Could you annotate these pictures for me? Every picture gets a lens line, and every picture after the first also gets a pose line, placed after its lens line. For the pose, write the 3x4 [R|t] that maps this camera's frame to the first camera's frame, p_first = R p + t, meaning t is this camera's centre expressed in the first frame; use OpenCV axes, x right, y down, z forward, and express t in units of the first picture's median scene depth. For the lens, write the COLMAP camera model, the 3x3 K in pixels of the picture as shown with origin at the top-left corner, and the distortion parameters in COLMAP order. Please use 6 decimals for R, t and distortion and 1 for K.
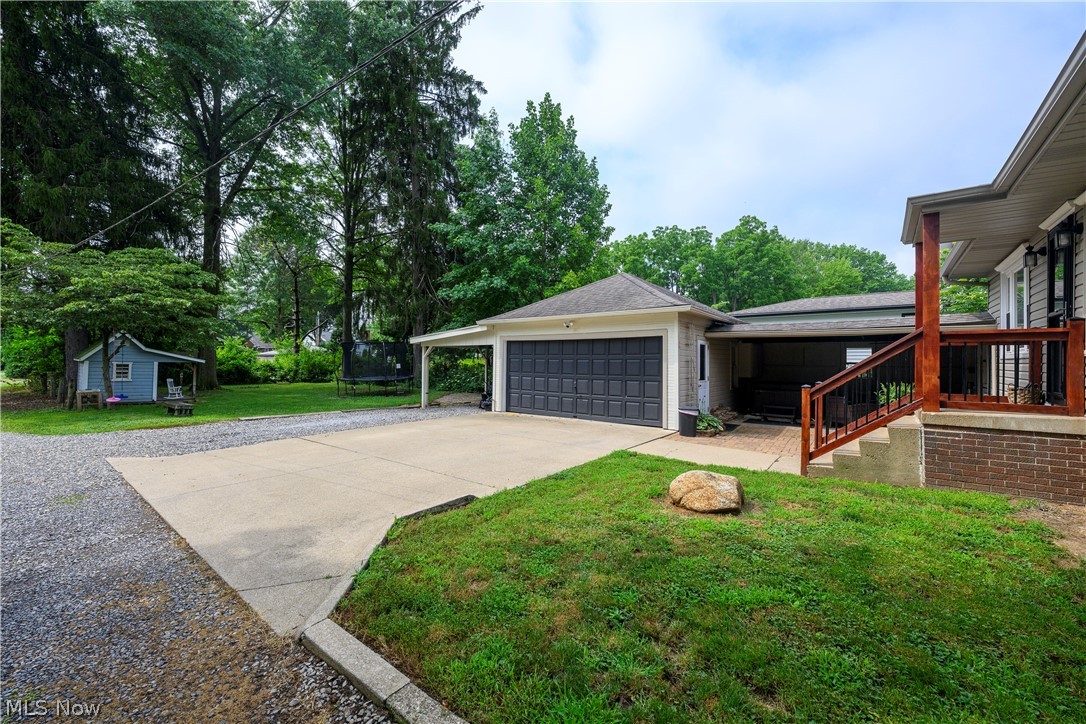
lens RADIAL K [[432.1, 0, 539.3], [0, 432.1, 360.4], [0, 0, 1]] dist [-0.001417, 0.000623]
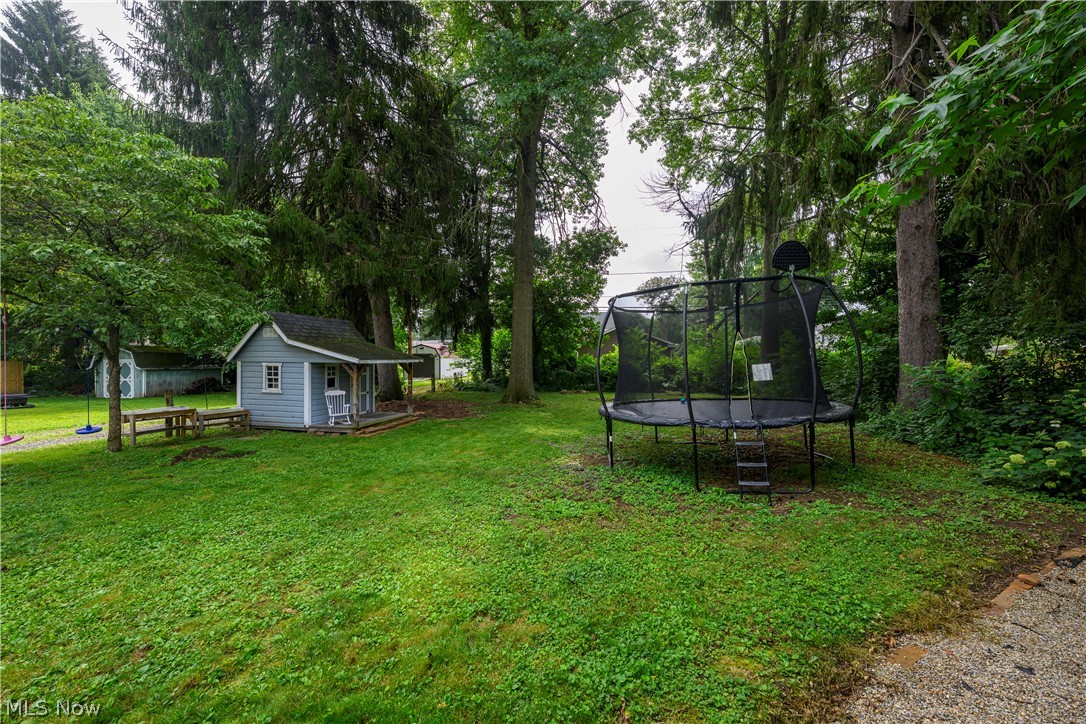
lens RADIAL K [[432.1, 0, 538.2], [0, 432.1, 358.3], [0, 0, 1]] dist [-0.001417, 0.000623]
pose [[0.461750, -0.009994, -0.886954, -0.100755], [0.008339, 0.999941, -0.006926, 0.002292], [0.886971, -0.004198, 0.461806, 0.505867]]
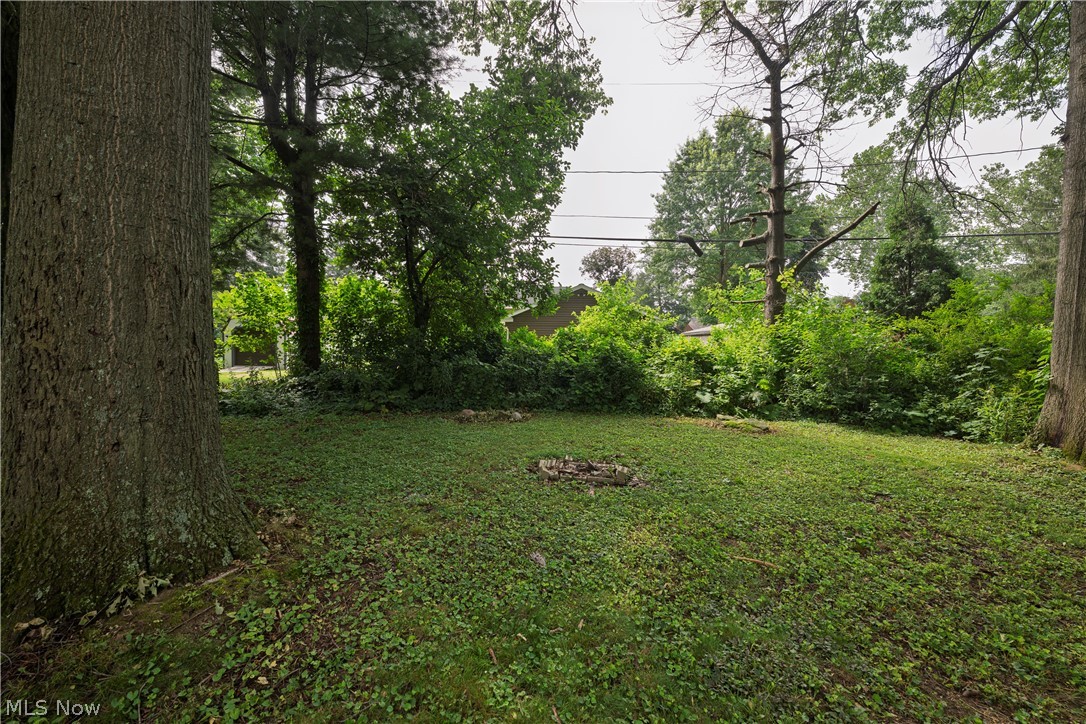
lens RADIAL K [[432.1, 0, 540.4], [0, 432.1, 355.9], [0, 0, 1]] dist [-0.001417, 0.000623]
pose [[0.601769, 0.018327, -0.798460, -0.450235], [-0.010107, 0.999831, 0.015332, 0.009096], [0.798607, -0.001156, 0.601852, 0.733578]]
